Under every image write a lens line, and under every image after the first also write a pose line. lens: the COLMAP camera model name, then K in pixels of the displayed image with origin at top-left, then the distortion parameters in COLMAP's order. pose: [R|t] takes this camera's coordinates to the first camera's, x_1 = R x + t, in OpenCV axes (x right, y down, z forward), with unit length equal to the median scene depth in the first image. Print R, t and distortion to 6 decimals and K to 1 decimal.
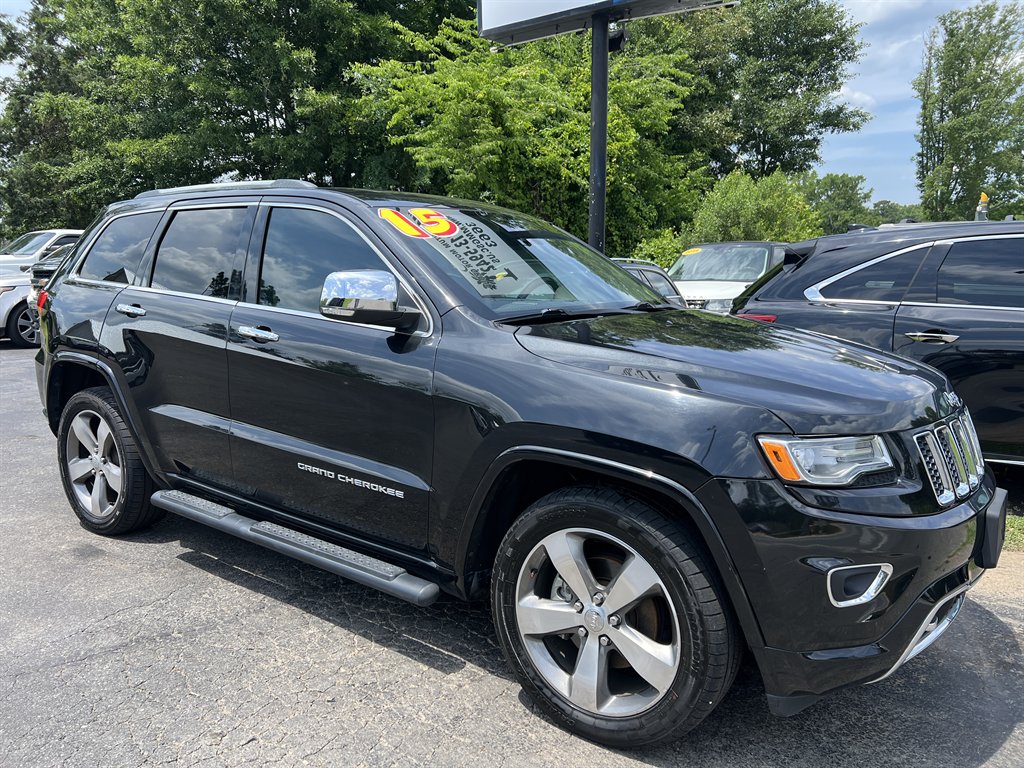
lens RADIAL K [[790.2, 0, 510.3], [0, 790.2, 378.6], [0, 0, 1]] dist [0.046703, -0.052357]
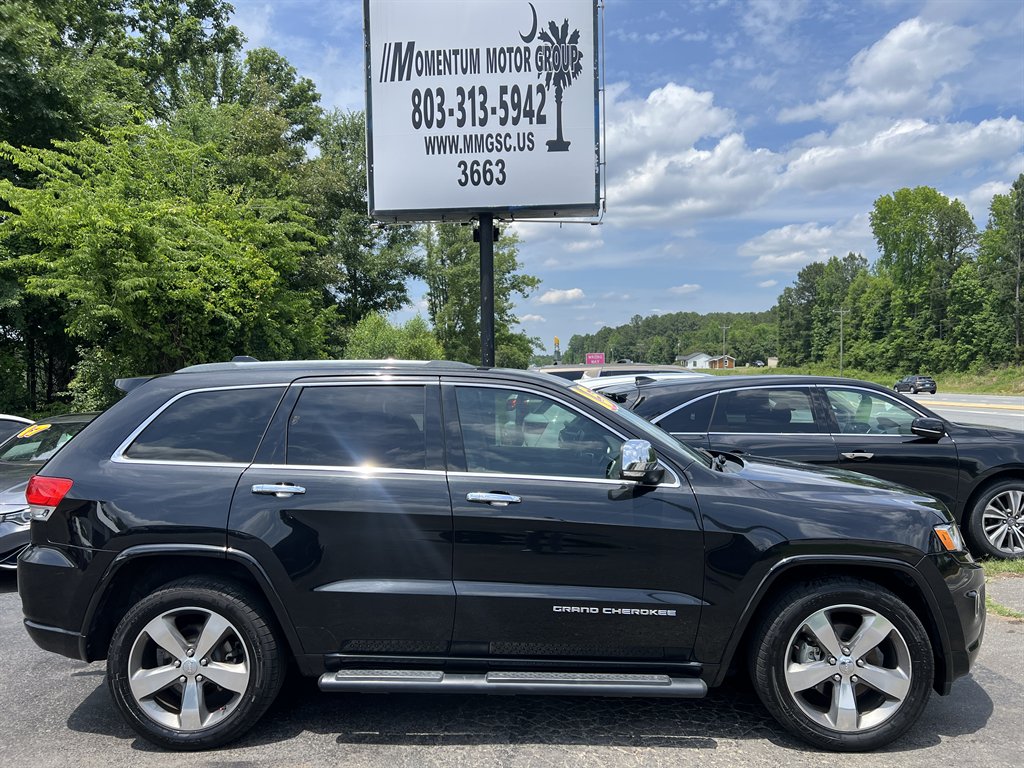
lens RADIAL K [[790.2, 0, 510.3], [0, 790.2, 378.6], [0, 0, 1]] dist [0.046703, -0.052357]
pose [[0.817652, -0.016873, 0.575465, -0.768301], [0.103491, 0.987595, -0.118089, -0.072680], [-0.566335, 0.156112, 0.809255, 0.036072]]
